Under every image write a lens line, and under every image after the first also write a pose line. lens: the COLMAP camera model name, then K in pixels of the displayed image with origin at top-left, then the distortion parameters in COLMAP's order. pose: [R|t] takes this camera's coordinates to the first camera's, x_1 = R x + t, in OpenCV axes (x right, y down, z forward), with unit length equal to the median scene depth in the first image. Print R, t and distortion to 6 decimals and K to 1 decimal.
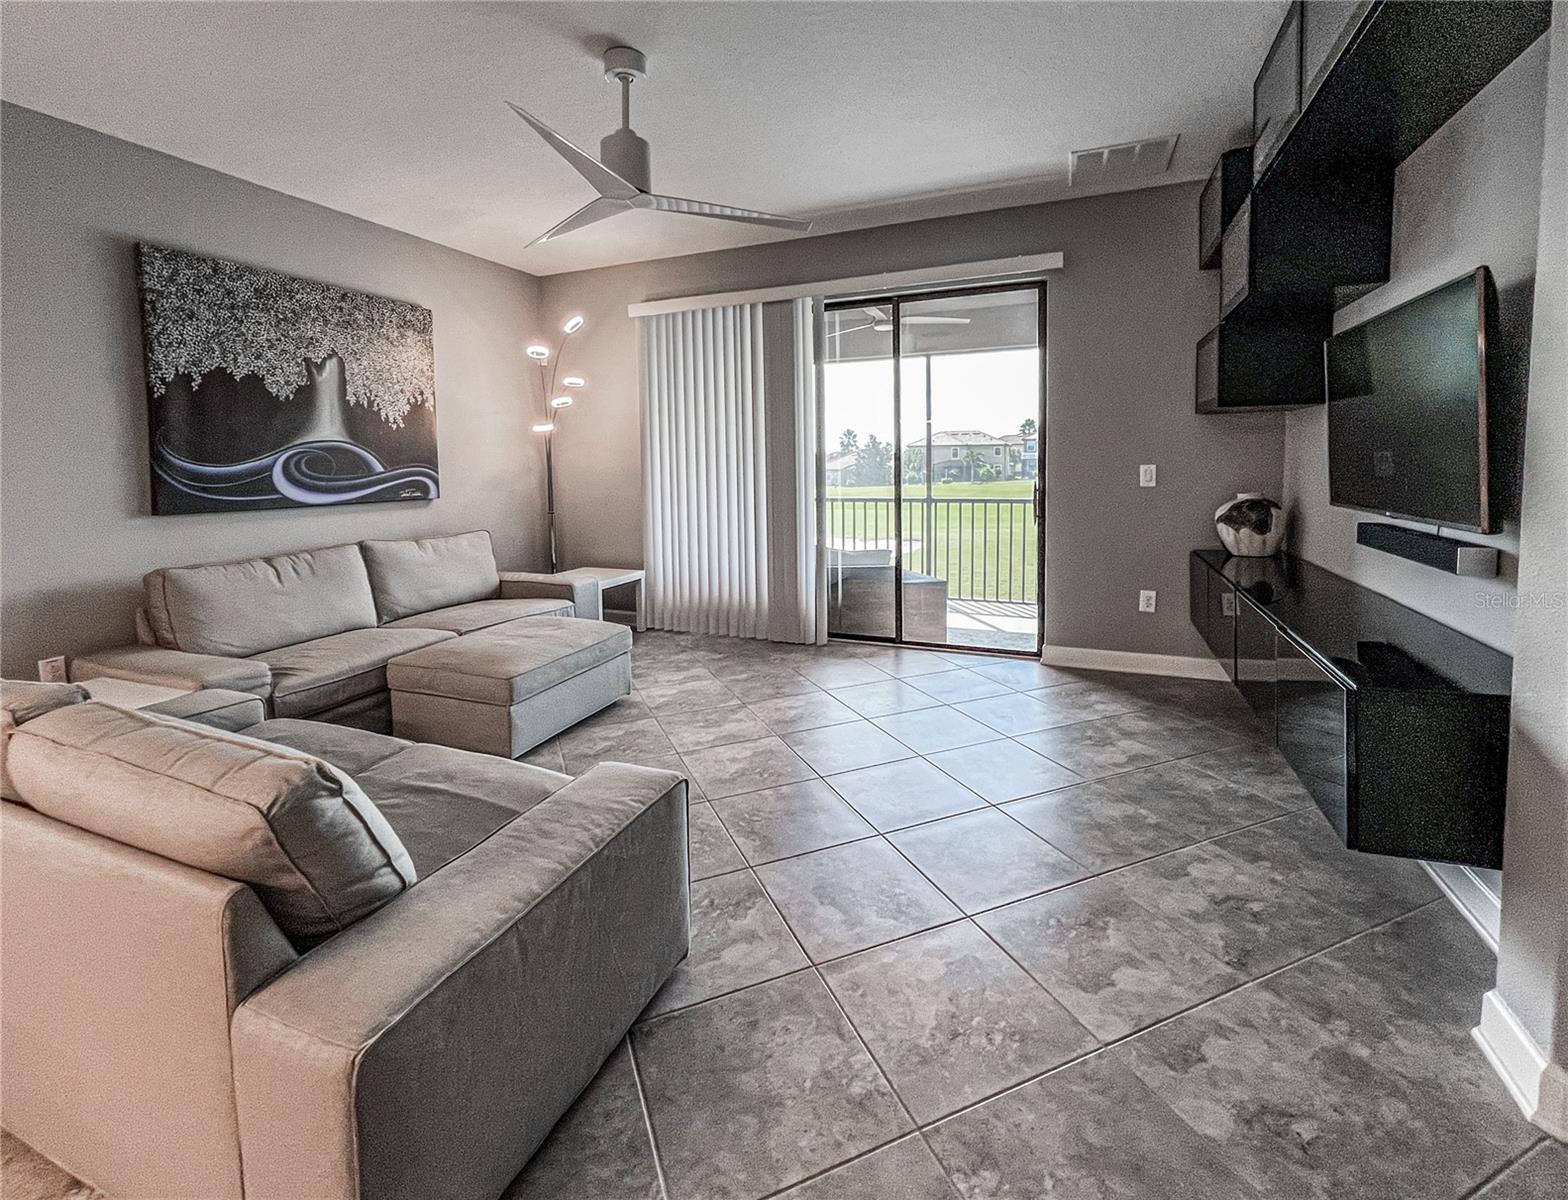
lens RADIAL K [[691.8, 0, 782.8], [0, 691.8, 510.4], [0, 0, 1]] dist [-0.004193, 0.001974]
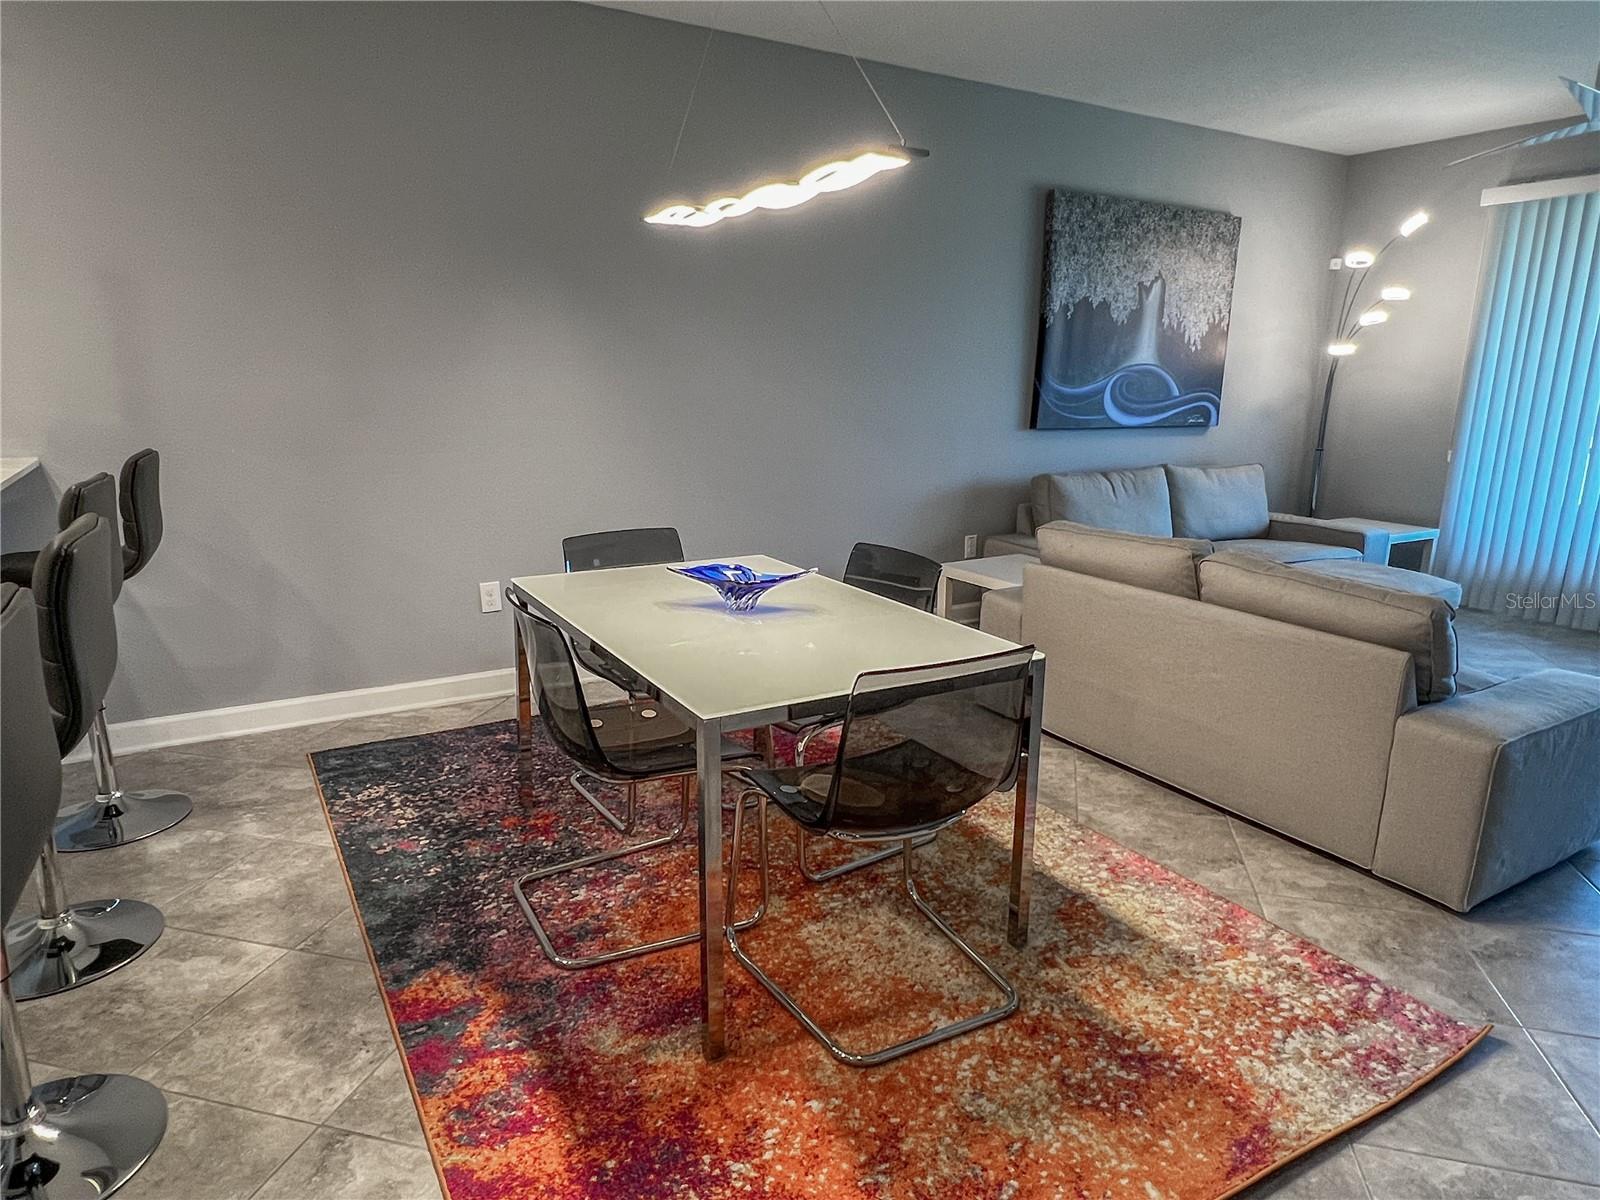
lens RADIAL K [[980.1, 0, 797.6], [0, 980.1, 620.6], [0, 0, 1]] dist [-0.020963, -0.002899]
pose [[0.798874, 0.168639, -0.577374, -0.156191], [-0.064213, 0.978319, 0.196898, 0.018921], [0.598061, -0.120222, 0.792383, -0.477331]]
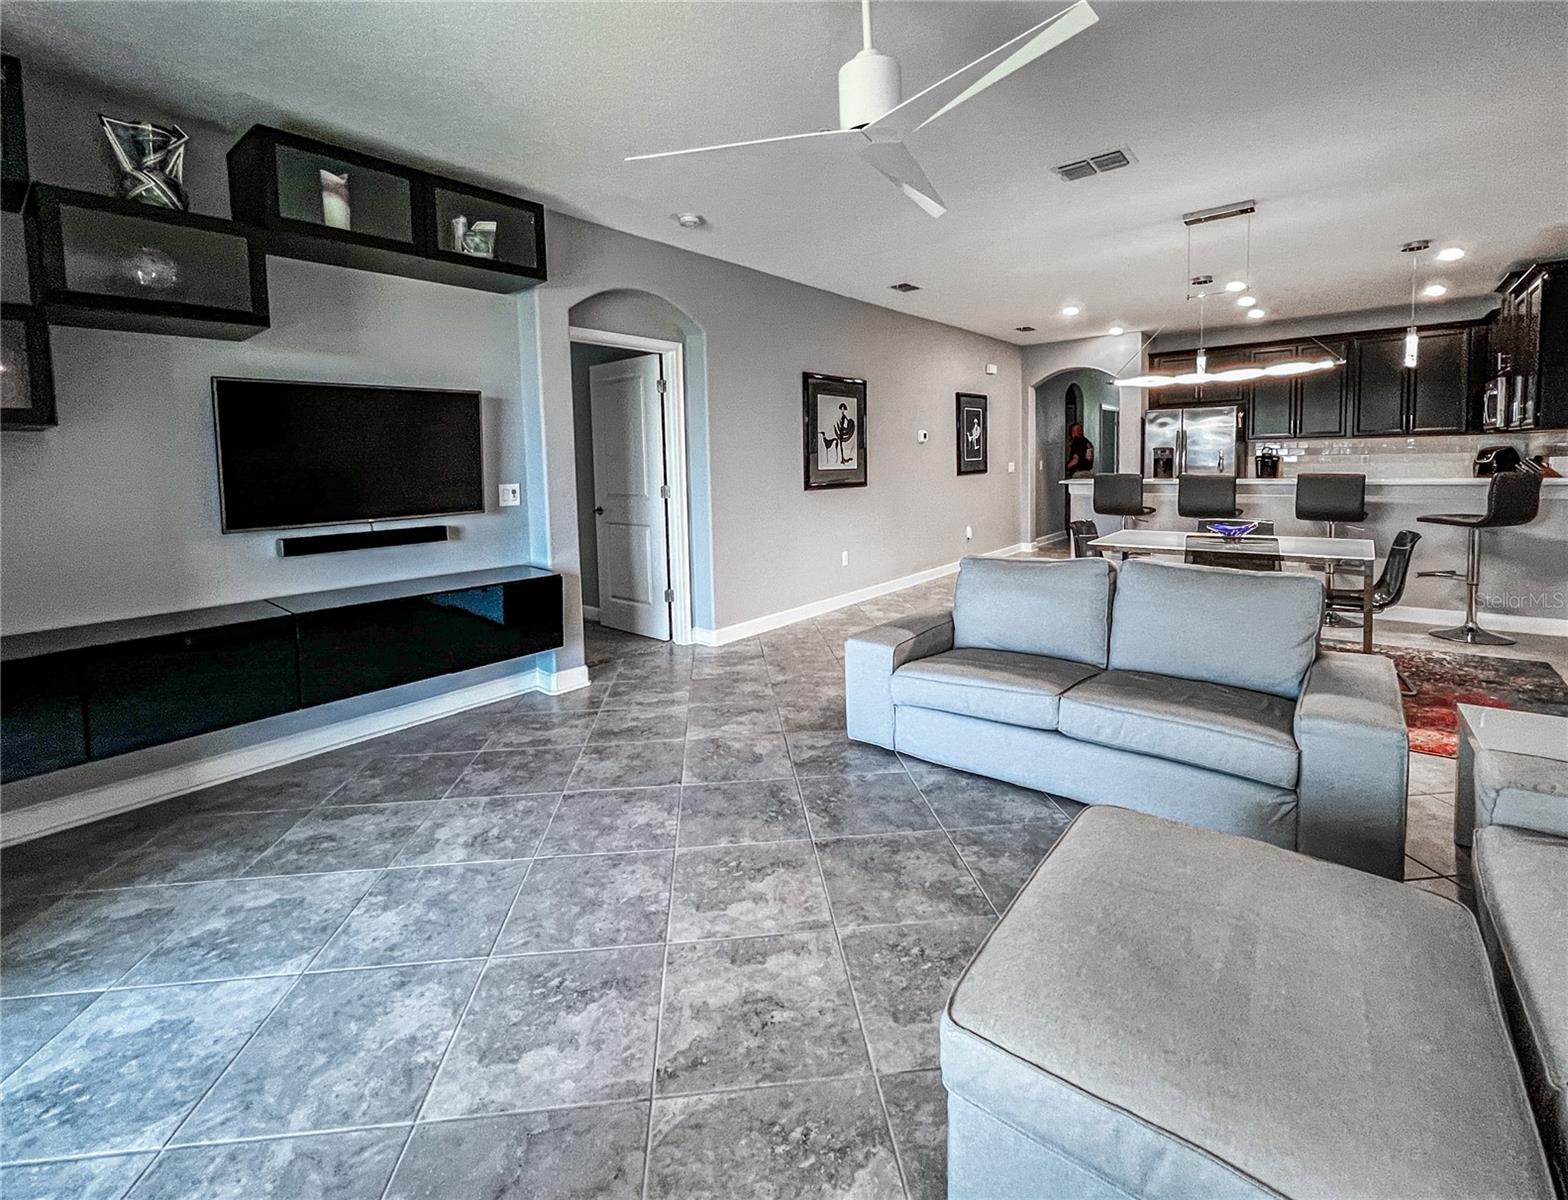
lens RADIAL K [[691.8, 0, 779.9], [0, 691.8, 499.3], [0, 0, 1]] dist [-0.004193, 0.001974]
pose [[-0.954430, 0.022430, 0.297592, -0.222835], [0.061612, 0.990499, 0.122948, -0.091335], [-0.292007, 0.135680, -0.946743, 1.154083]]
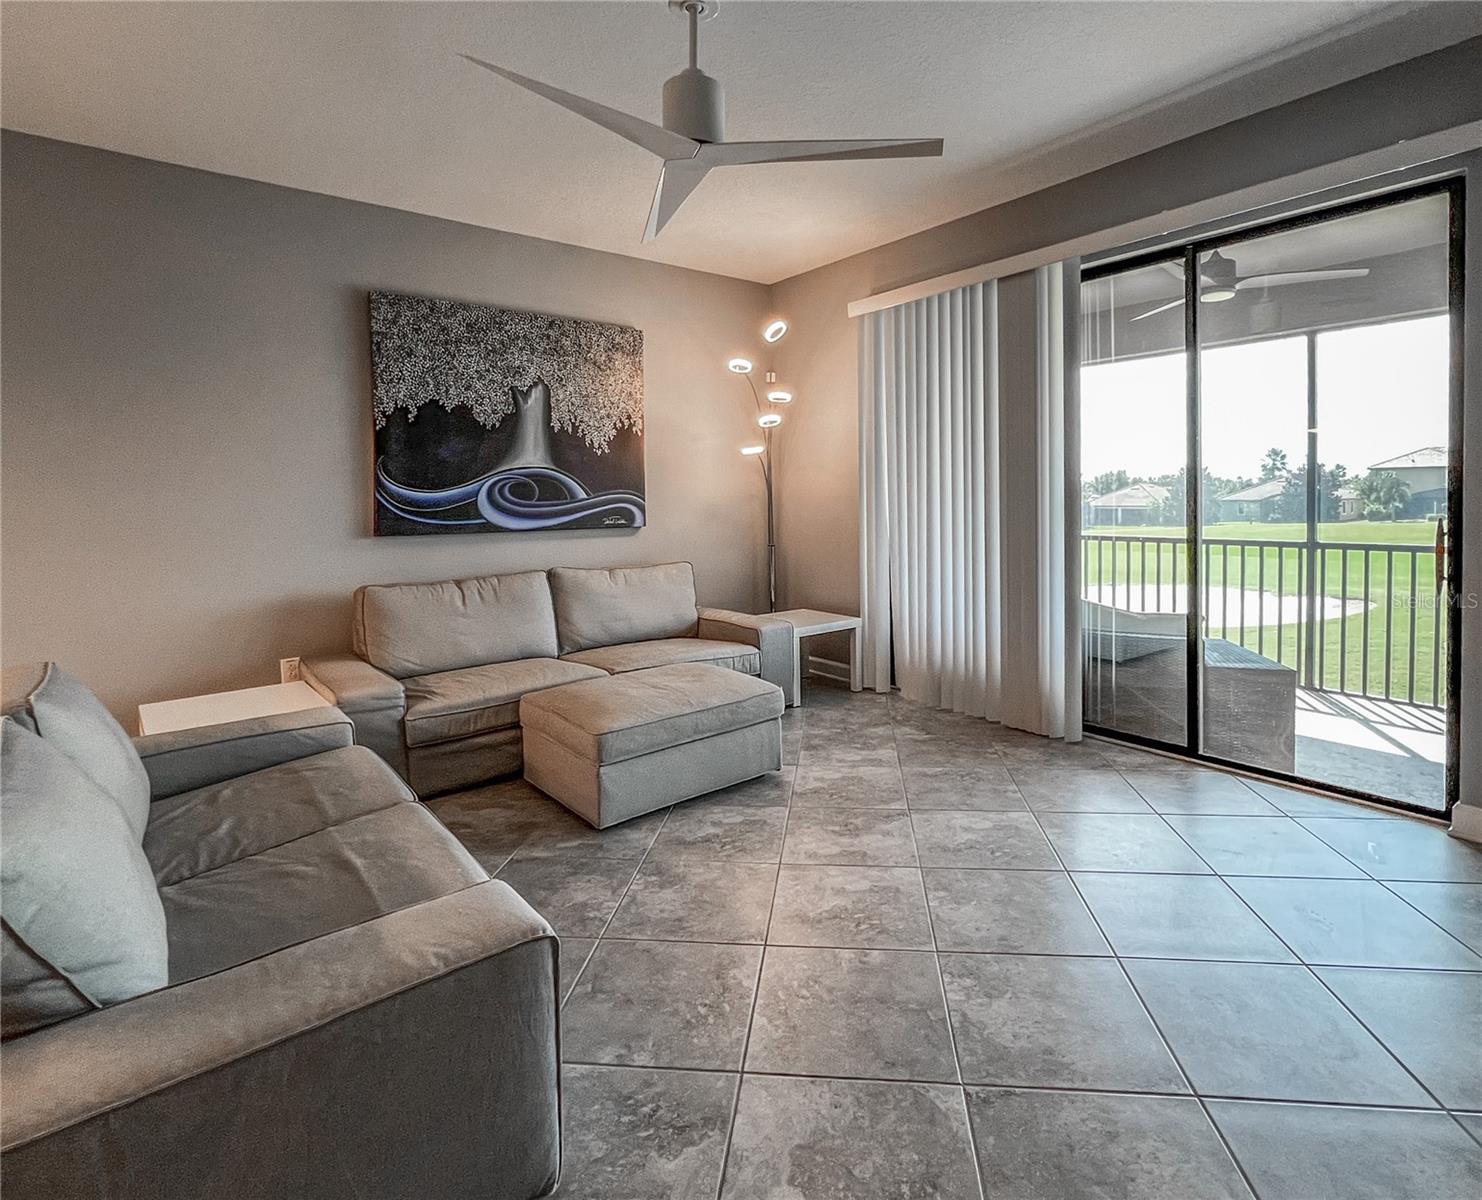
lens RADIAL K [[760.2, 0, 783.1], [0, 760.2, 523.3], [0, 0, 1]] dist [-0.003591, 0.000099]
pose [[0.885723, 0.019732, -0.463794, 0.174537], [-0.032221, 0.999300, -0.019017, -0.008889], [0.463094, 0.031788, 0.885739, 0.176145]]
